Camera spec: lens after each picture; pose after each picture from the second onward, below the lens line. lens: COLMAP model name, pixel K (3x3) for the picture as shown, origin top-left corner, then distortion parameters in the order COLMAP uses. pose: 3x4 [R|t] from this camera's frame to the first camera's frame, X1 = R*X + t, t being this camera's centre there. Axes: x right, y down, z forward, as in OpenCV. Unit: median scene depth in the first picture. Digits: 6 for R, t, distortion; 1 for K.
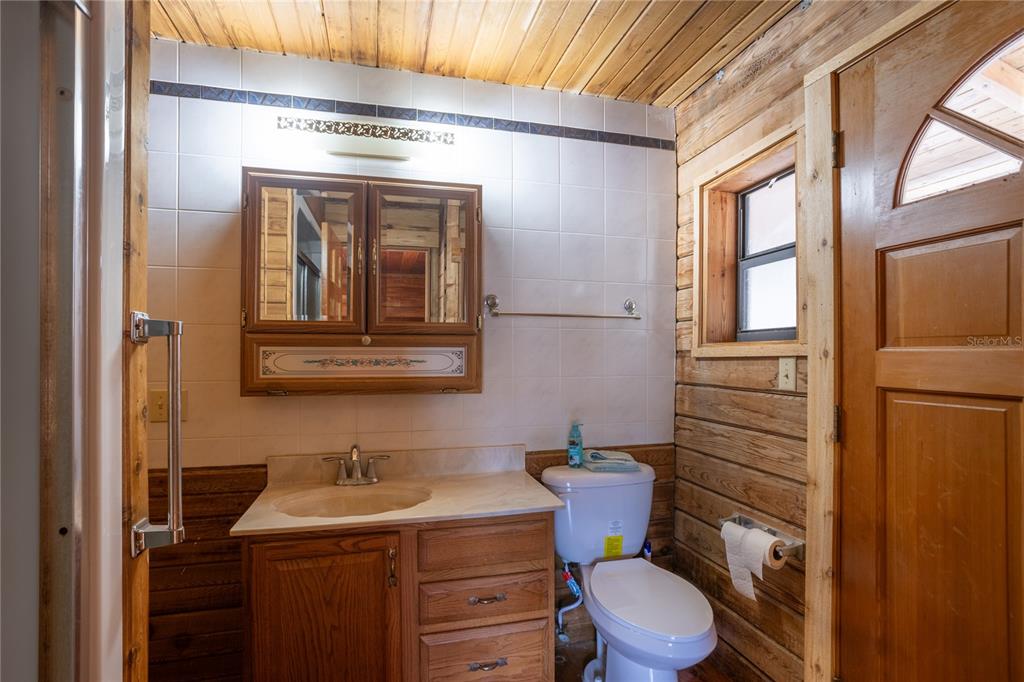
lens RADIAL K [[510.3, 0, 508.0], [0, 510.3, 358.8], [0, 0, 1]] dist [-0.044430, 0.025719]
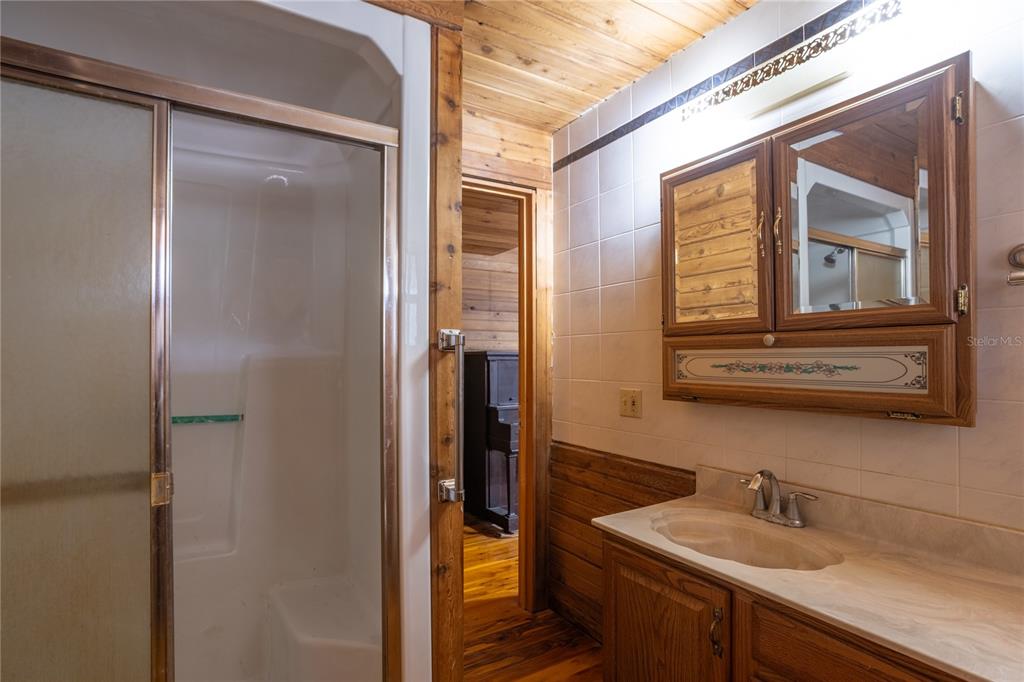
lens RADIAL K [[510.3, 0, 508.0], [0, 510.3, 358.8], [0, 0, 1]] dist [-0.044430, 0.025719]
pose [[0.285596, 0.000412, -0.958350, 0.352534], [-0.002354, 0.999997, -0.000272, -0.006032], [0.958347, 0.002334, 0.285597, 0.392512]]
